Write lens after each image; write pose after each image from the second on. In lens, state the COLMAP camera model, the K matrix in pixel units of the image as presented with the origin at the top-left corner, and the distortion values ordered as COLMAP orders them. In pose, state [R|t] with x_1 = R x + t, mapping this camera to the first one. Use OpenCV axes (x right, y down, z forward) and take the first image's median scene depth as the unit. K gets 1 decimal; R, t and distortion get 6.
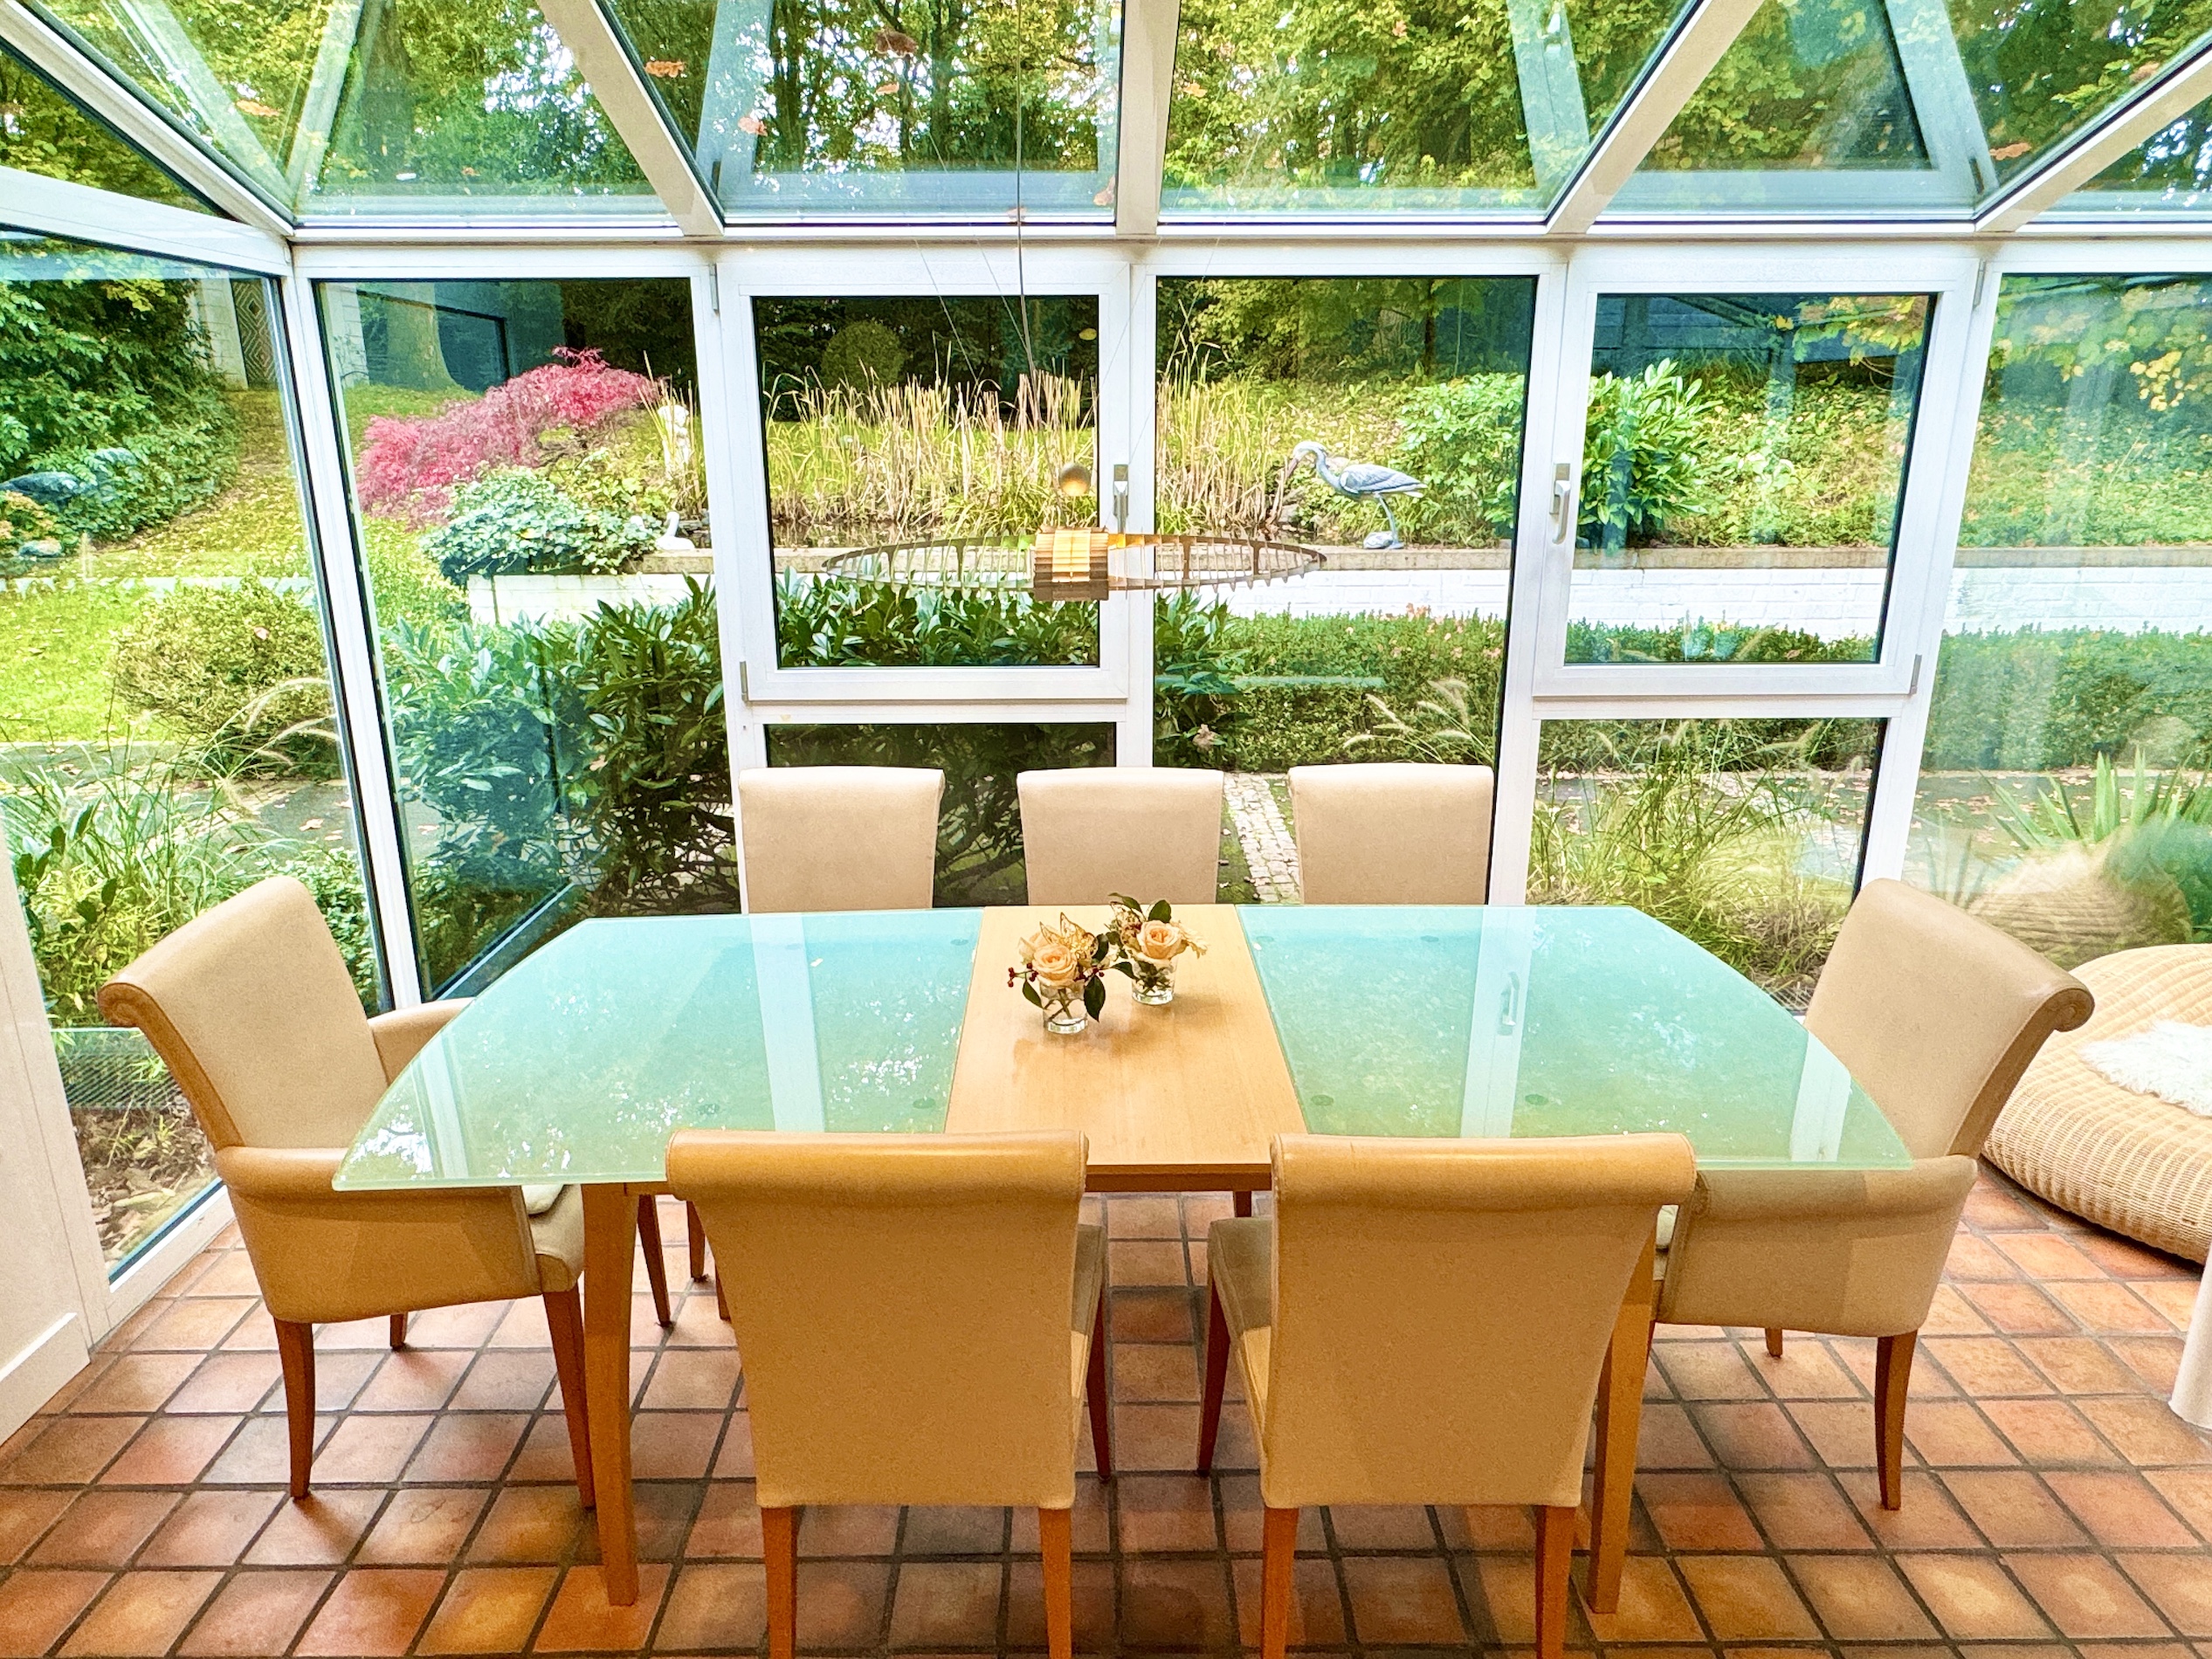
lens RADIAL K [[1428.7, 0, 1103.7], [0, 1428.7, 834.2], [0, 0, 1]] dist [-0.005626, -0.002721]
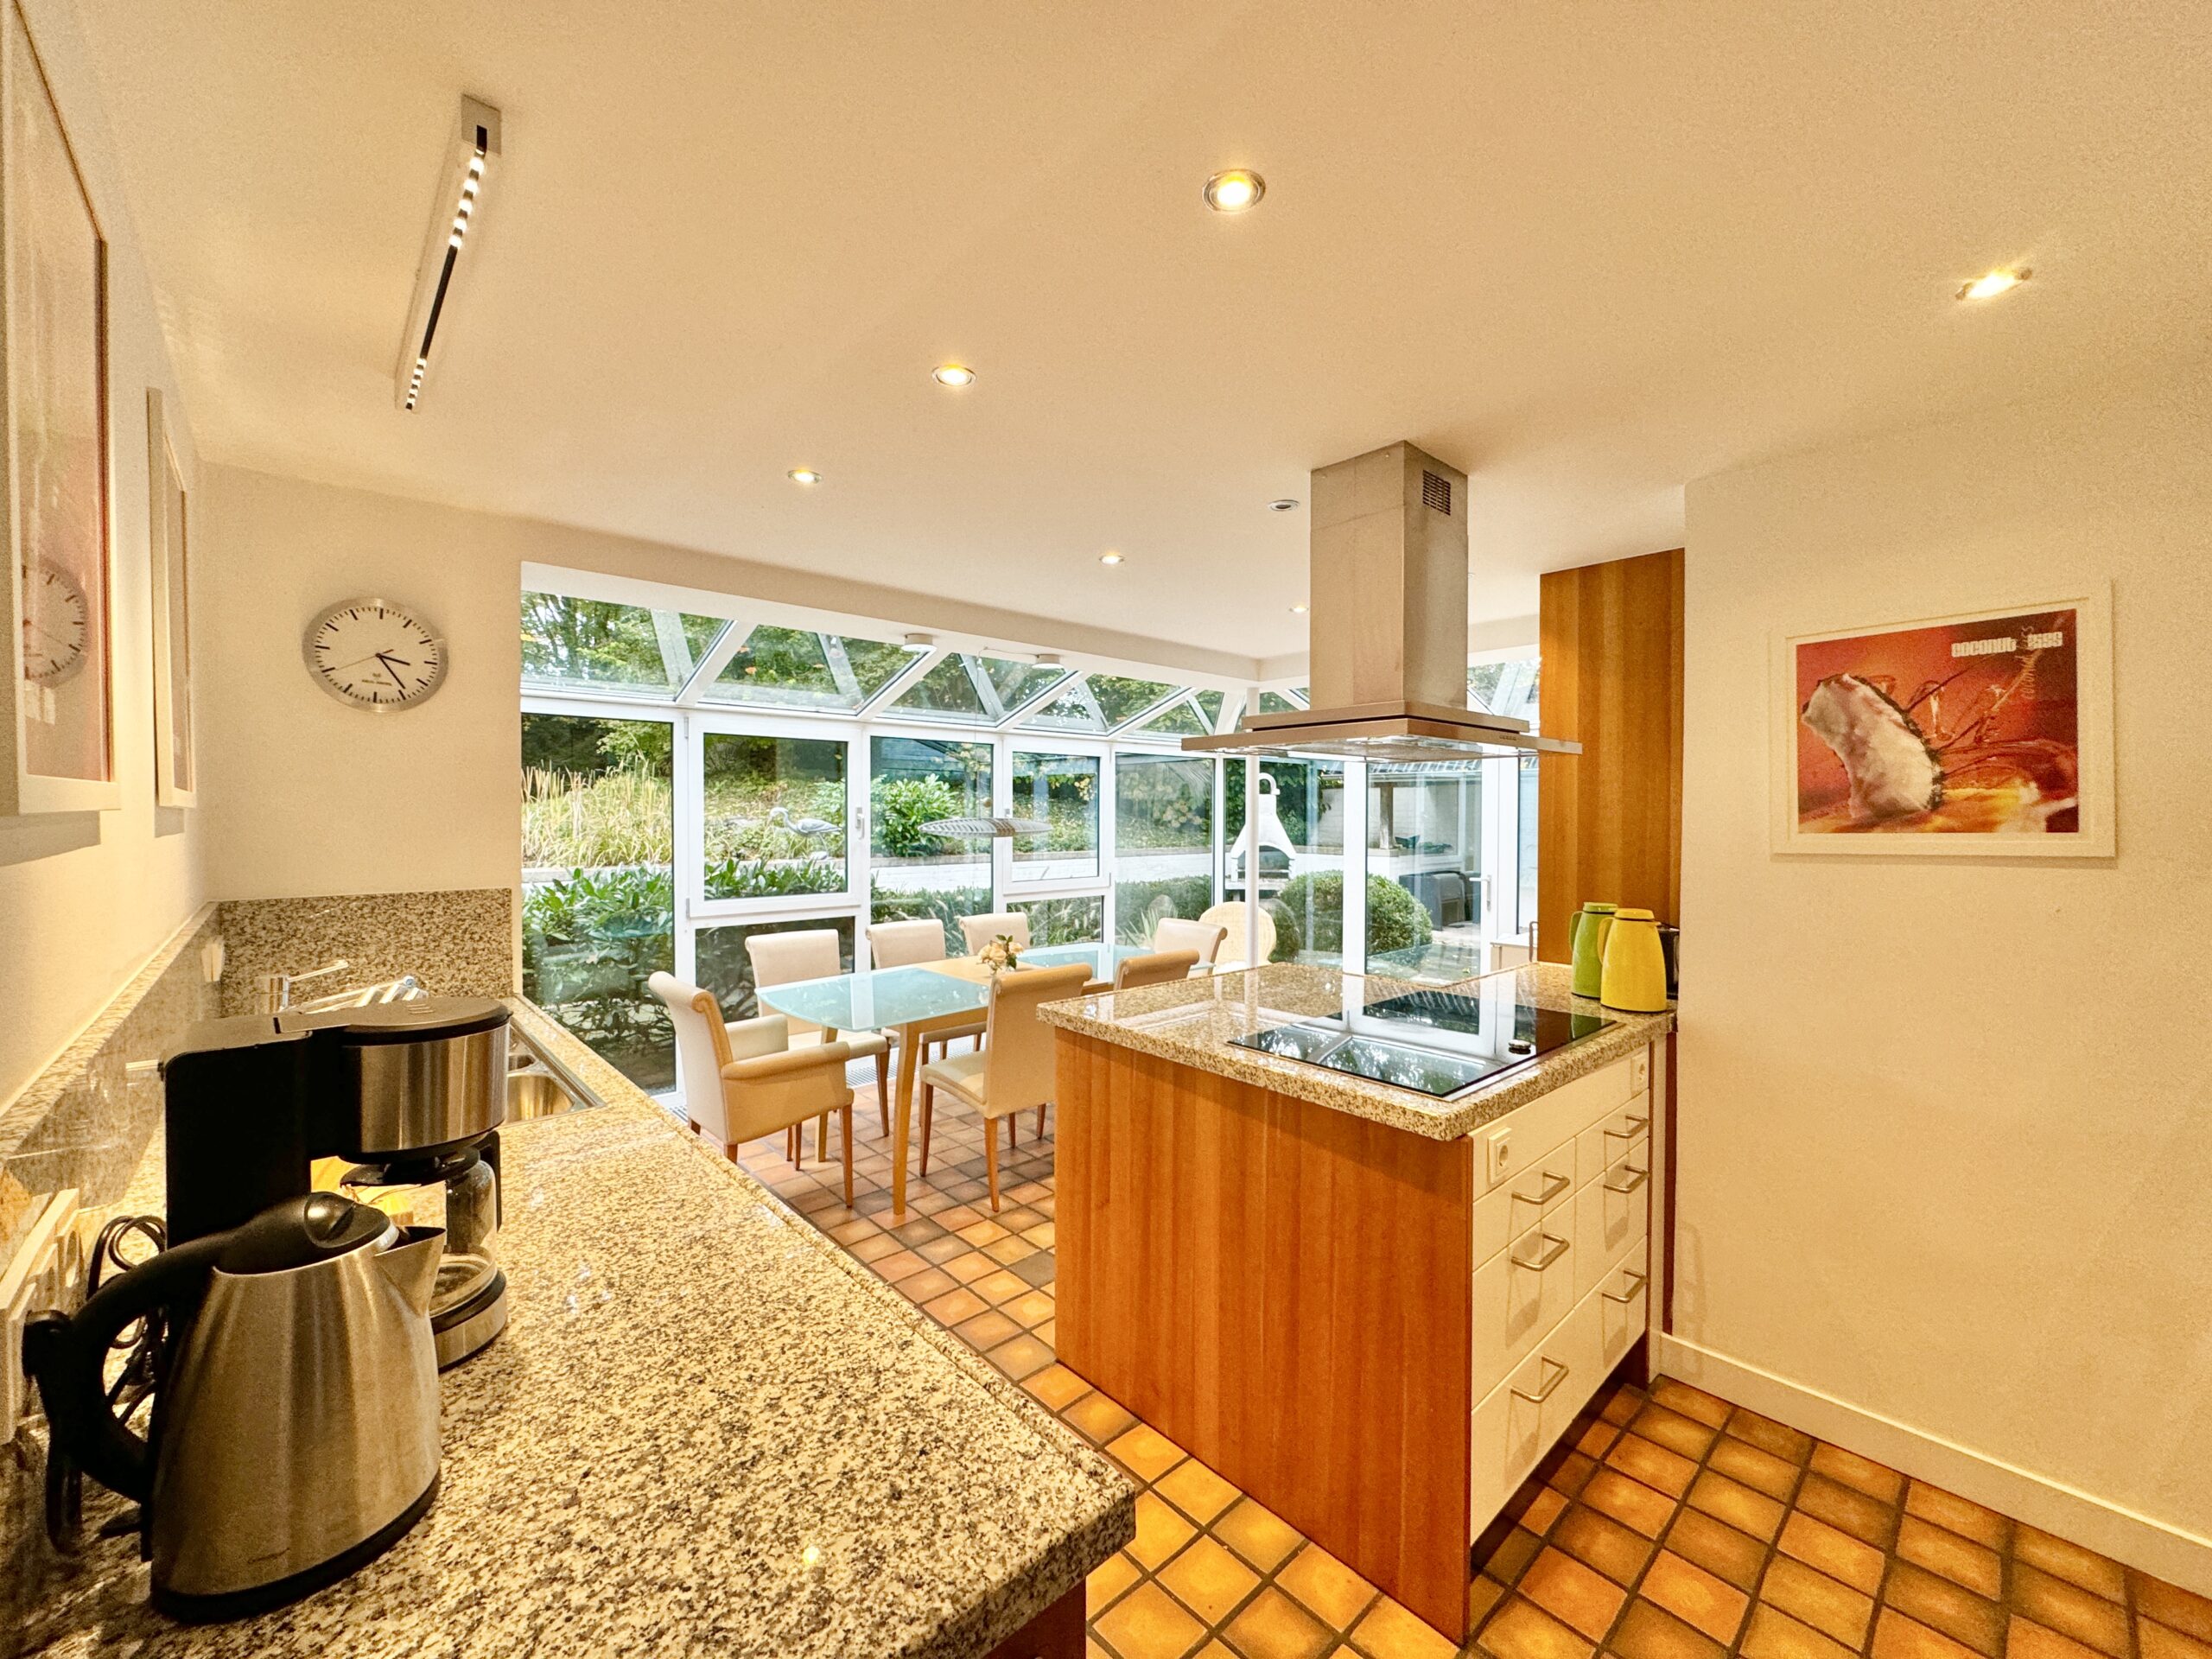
lens RADIAL K [[905.3, 0, 1104.7], [0, 905.3, 821.7], [0, 0, 1]] dist [-0.001665, -0.000099]
pose [[0.743194, 0.001850, 0.669074, -0.674415], [0.175625, 0.964392, -0.197748, 0.136334], [-0.645615, 0.264472, 0.716405, -0.354580]]
